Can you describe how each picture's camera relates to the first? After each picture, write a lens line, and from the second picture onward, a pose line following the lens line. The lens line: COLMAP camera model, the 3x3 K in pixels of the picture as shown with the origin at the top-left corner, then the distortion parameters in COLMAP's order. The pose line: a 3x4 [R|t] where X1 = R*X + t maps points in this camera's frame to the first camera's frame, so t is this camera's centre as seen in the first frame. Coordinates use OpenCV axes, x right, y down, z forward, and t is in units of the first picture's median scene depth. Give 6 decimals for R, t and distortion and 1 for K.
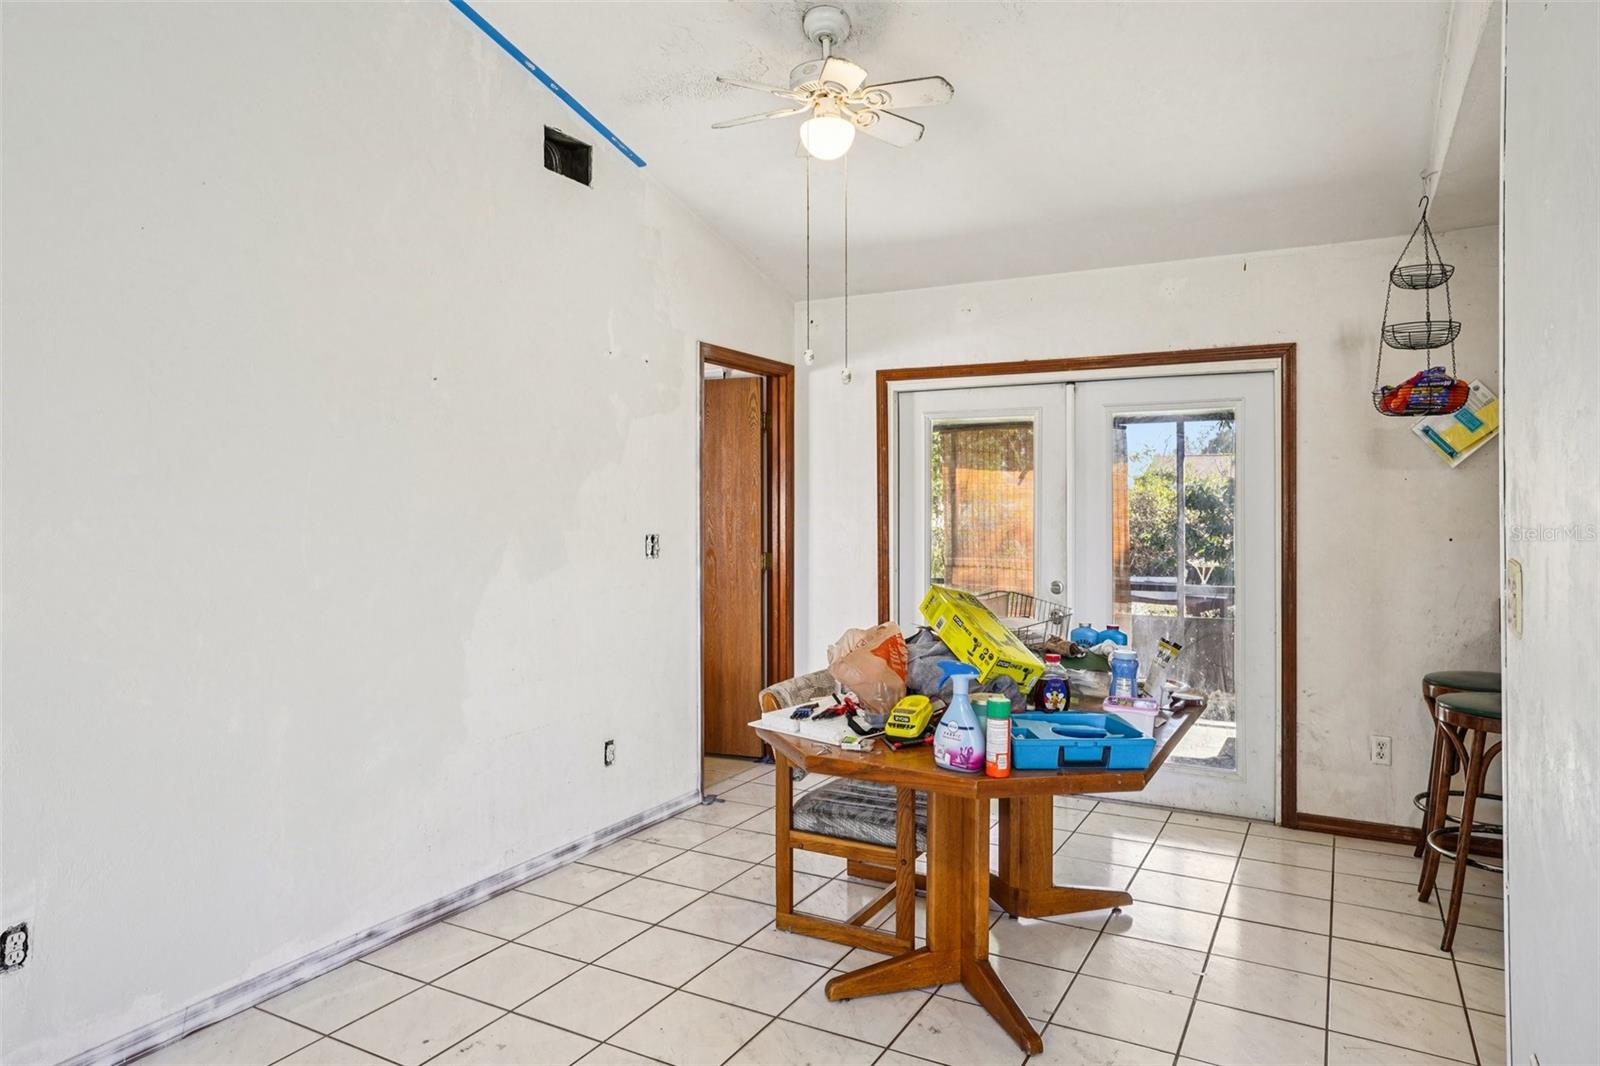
lens RADIAL K [[1007.3, 0, 791.4], [0, 1007.3, 510.8], [0, 0, 1]] dist [-0.011794, 0.005696]
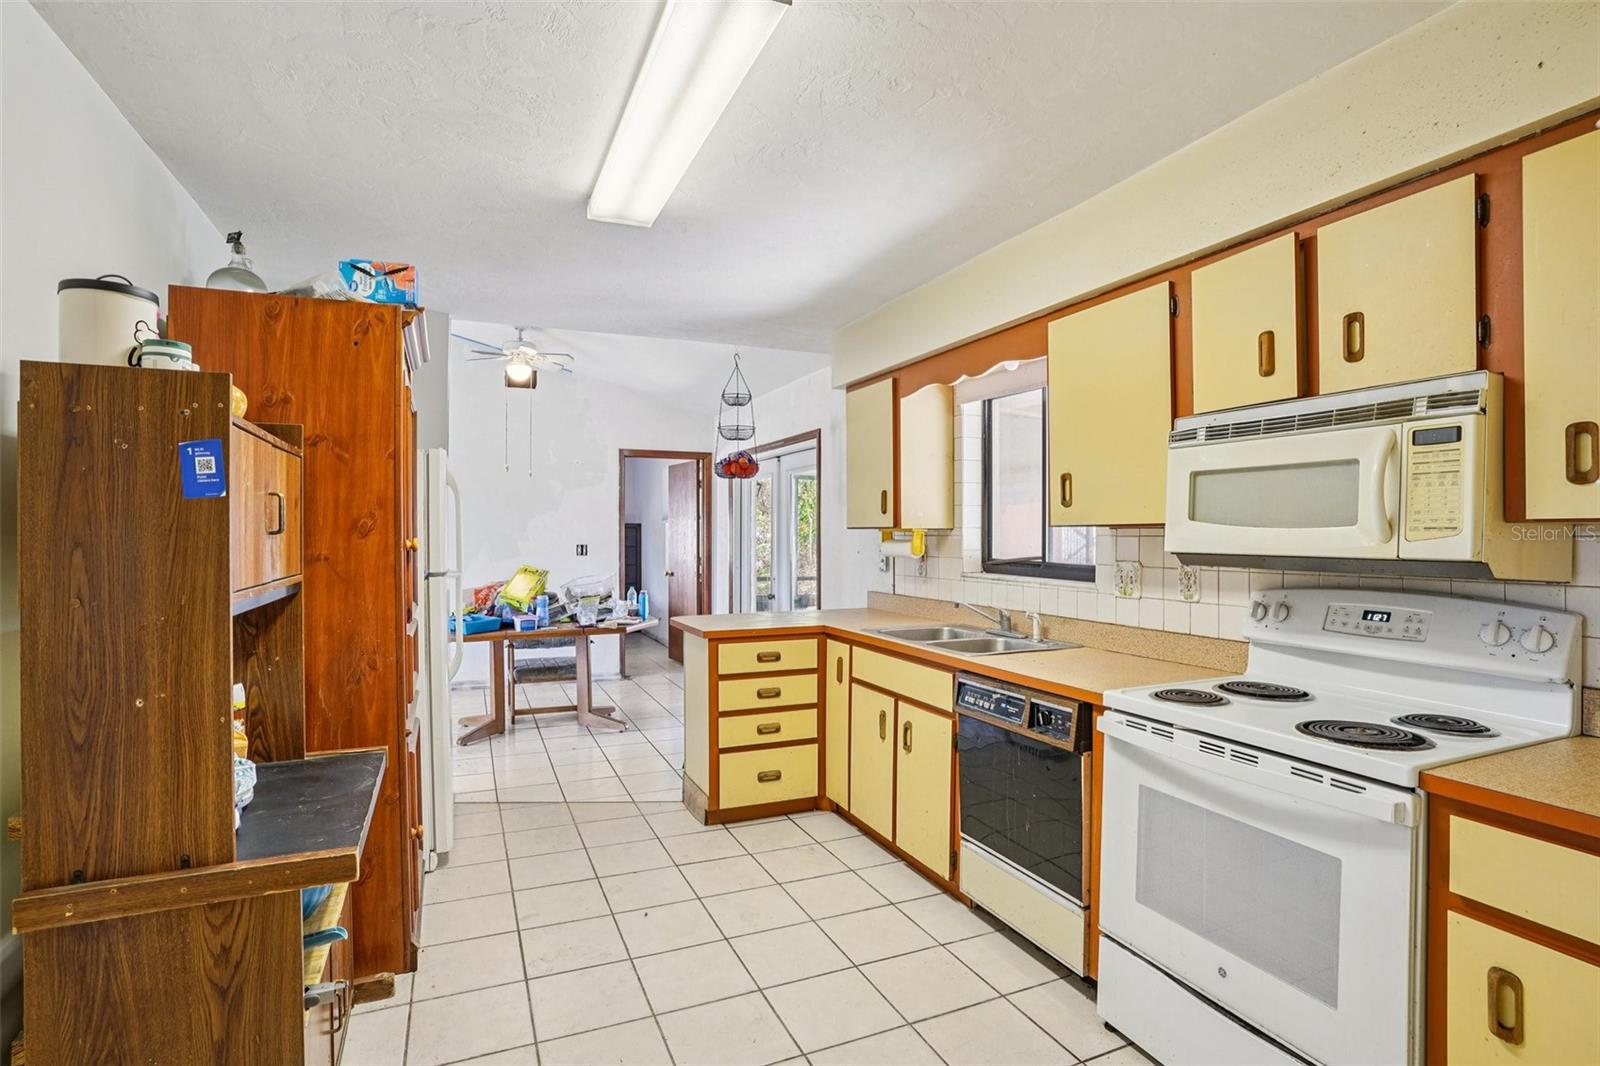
lens RADIAL K [[787.9, 0, 773.7], [0, 787.9, 530.4], [0, 0, 1]] dist [-0.059091, 0.024505]
pose [[0.772311, -0.002101, -0.635241, 1.529841], [0.000069, 0.999995, -0.003223, -0.000597], [0.635245, 0.002445, 0.772307, -0.022523]]
